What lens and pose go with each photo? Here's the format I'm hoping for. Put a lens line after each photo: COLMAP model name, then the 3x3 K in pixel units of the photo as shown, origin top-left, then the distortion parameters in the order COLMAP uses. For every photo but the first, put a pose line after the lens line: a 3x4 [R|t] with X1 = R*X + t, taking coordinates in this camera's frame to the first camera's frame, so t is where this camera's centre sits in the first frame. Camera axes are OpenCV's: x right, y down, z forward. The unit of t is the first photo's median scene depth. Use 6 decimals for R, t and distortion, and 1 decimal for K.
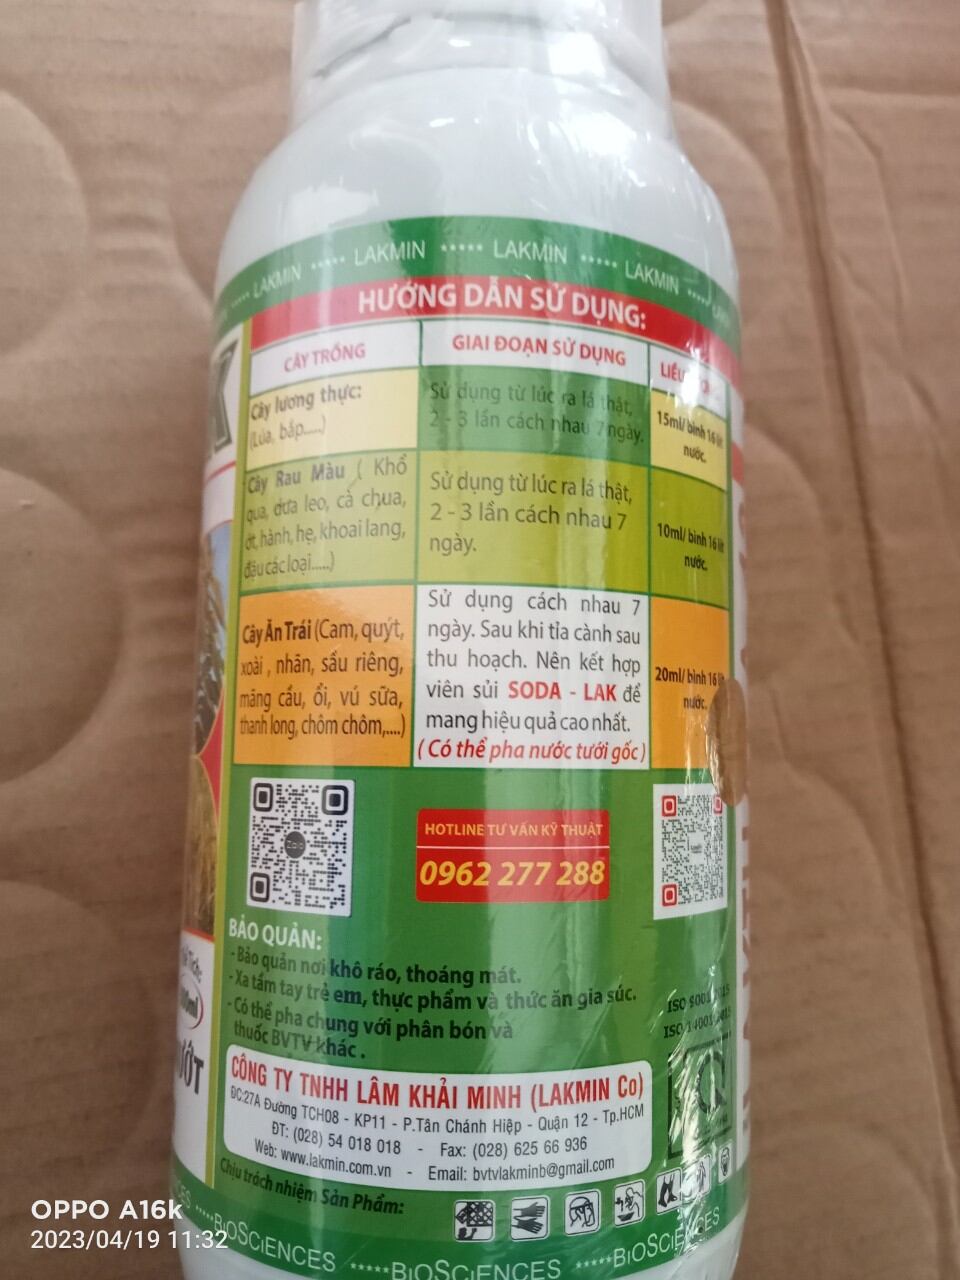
lens RADIAL K [[991.0, 0, 484.4], [0, 991.0, 650.3], [0, 0, 1]] dist [-0.073159, 0.026829]
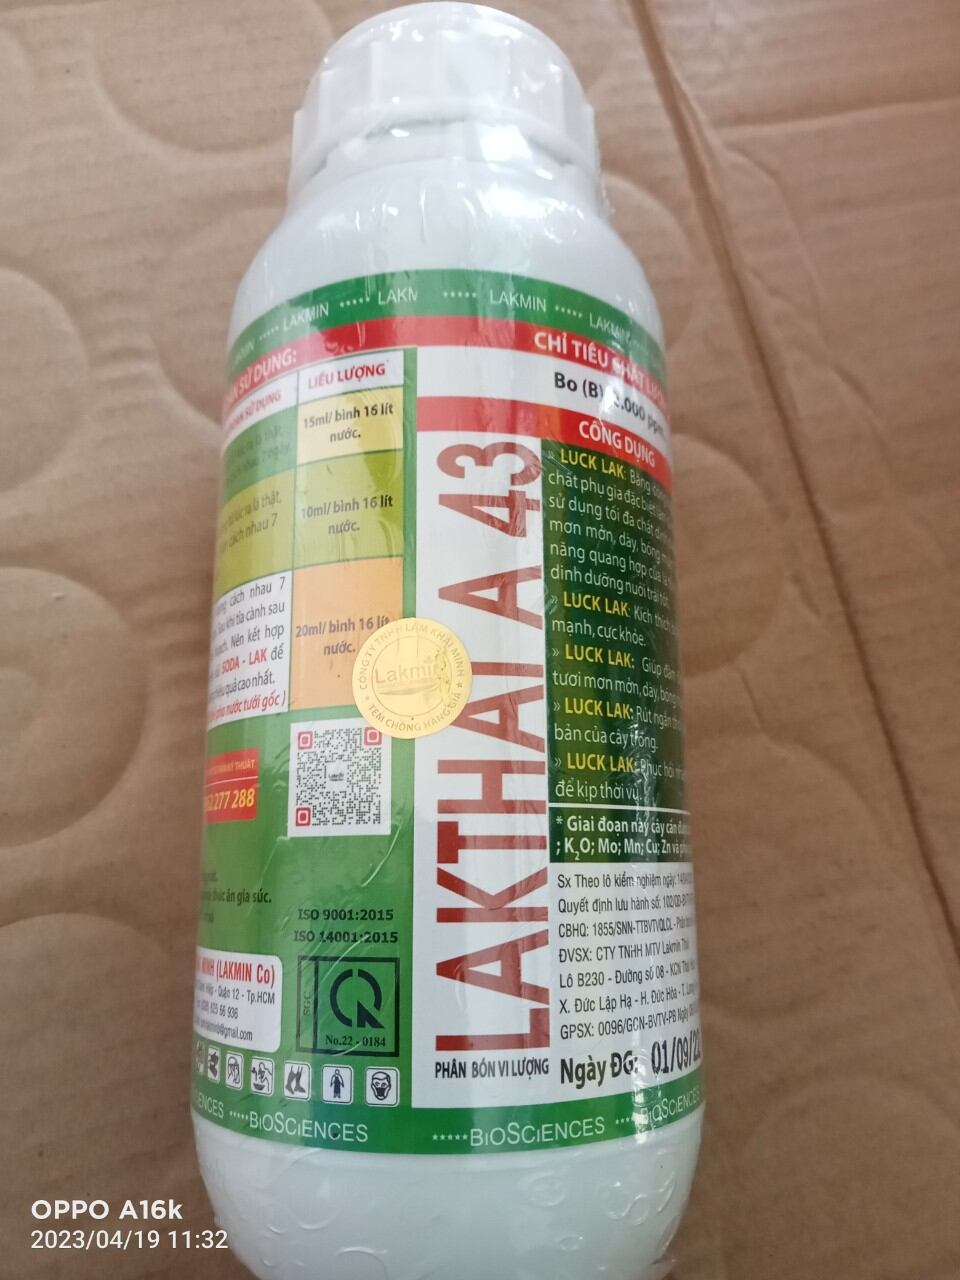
lens RADIAL K [[991.0, 0, 483.9], [0, 991.0, 642.6], [0, 0, 1]] dist [-0.073159, 0.026829]
pose [[0.983580, -0.143157, -0.109892, 0.139212], [0.133069, 0.986616, -0.094242, 0.074347], [0.121913, 0.078071, 0.989466, -0.099901]]
